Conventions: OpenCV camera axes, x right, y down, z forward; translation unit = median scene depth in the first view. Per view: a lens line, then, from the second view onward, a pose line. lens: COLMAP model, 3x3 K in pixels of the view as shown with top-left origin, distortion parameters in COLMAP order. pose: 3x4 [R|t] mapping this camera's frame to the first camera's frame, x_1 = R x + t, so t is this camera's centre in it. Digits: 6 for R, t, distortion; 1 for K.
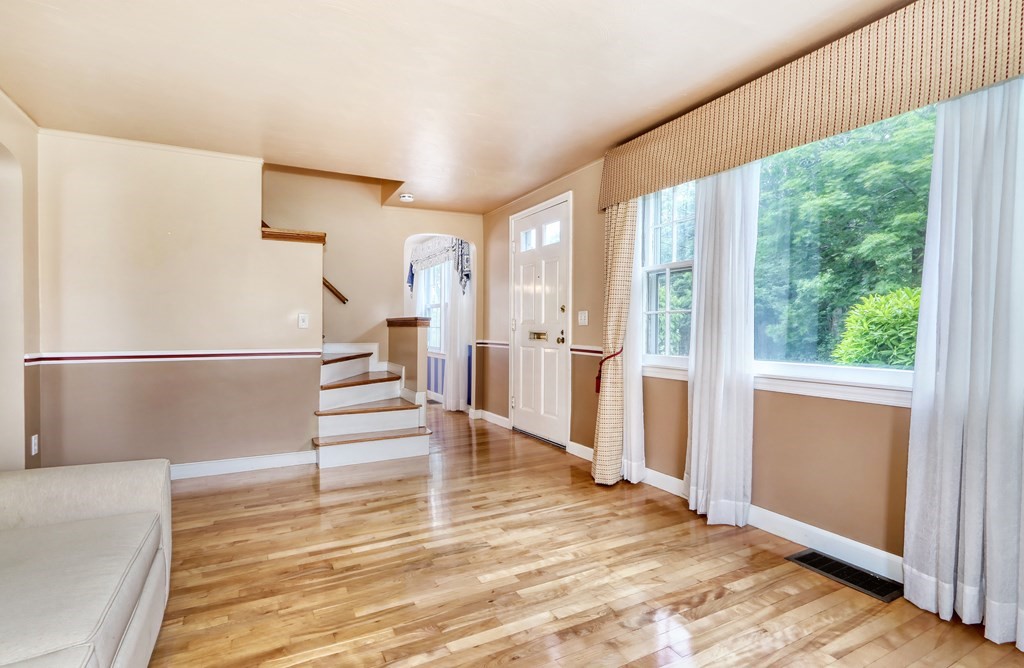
lens RADIAL K [[495.4, 0, 510.0], [0, 495.4, 335.5], [0, 0, 1]] dist [0.000360, 0.000090]
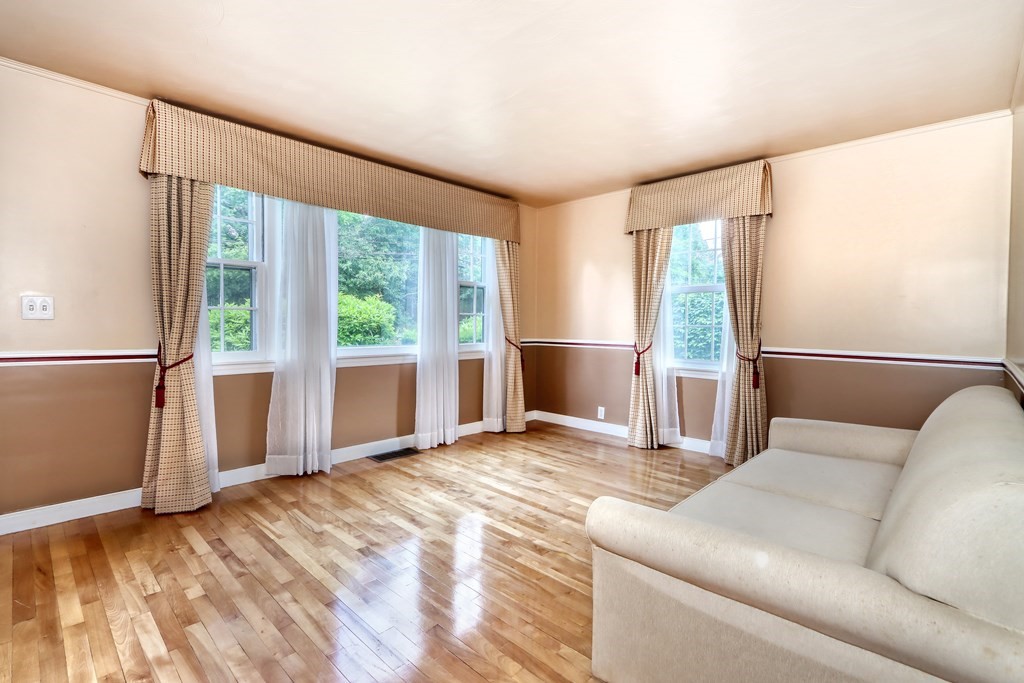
lens RADIAL K [[468.8, 0, 508.0], [0, 468.8, 332.7], [0, 0, 1]] dist [-0.002083, 0.000119]
pose [[-0.315781, -0.035927, 0.948152, -0.975994], [-0.008079, 0.999348, 0.035176, -0.049303], [-0.948798, 0.003448, -0.315866, 0.977089]]
